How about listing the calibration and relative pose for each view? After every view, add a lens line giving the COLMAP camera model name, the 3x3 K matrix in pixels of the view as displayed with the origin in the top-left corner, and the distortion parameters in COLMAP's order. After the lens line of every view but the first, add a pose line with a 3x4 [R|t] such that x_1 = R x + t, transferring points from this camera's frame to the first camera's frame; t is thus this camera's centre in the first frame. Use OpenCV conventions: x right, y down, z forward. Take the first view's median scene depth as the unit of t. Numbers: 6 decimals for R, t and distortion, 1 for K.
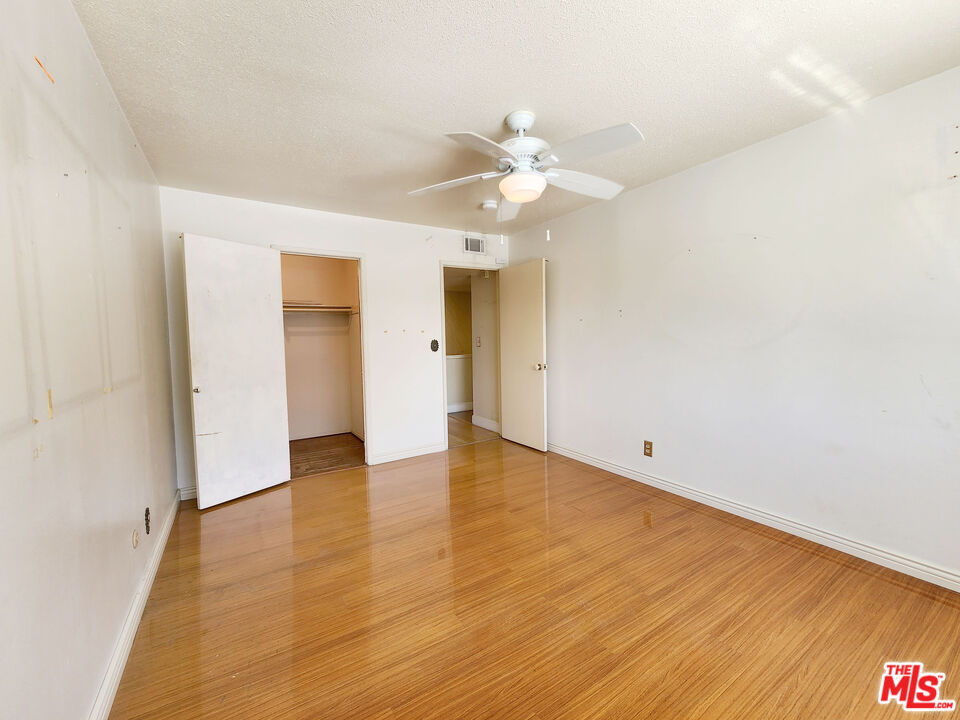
lens RADIAL K [[394.8, 0, 488.5], [0, 394.8, 355.3], [0, 0, 1]] dist [0.000636, 0.000637]
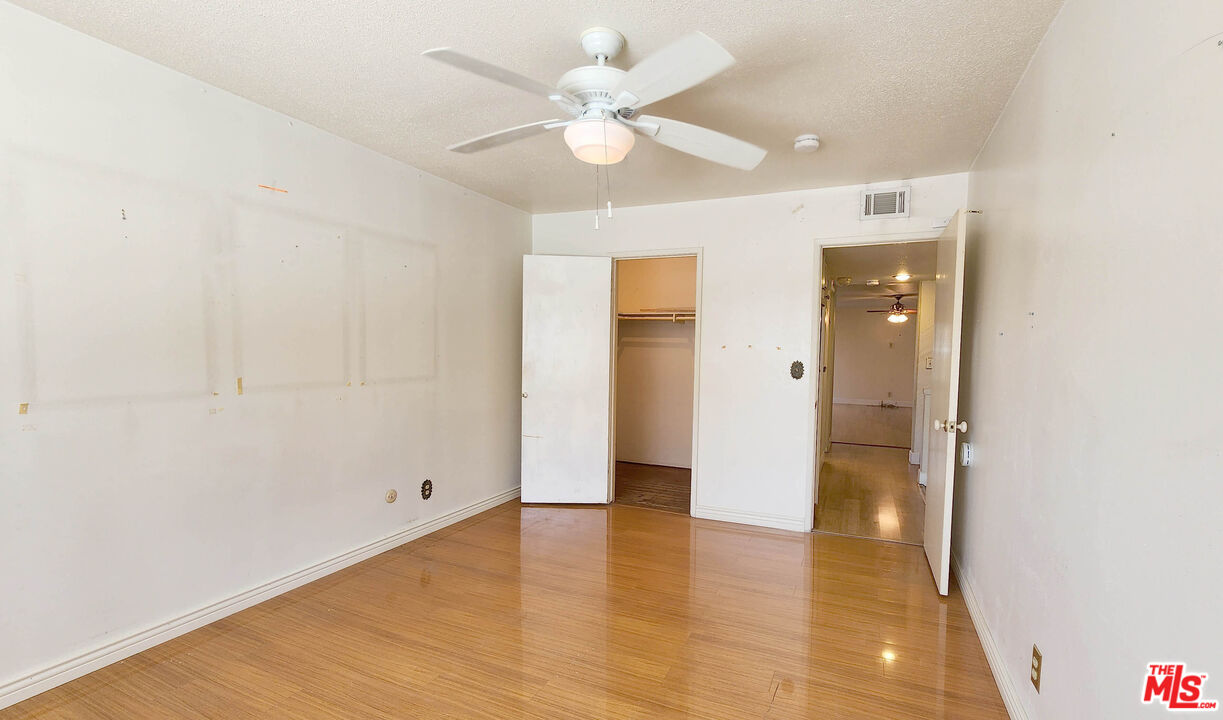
lens RADIAL K [[526.3, 0, 622.7], [0, 526.3, 367.2], [0, 0, 1]] dist [0.000943, -0.000043]
pose [[0.560023, 0.060827, -0.826241, 0.465229], [-0.068263, 0.997298, 0.027152, -0.035781], [0.825660, 0.041196, 0.562662, 0.286296]]
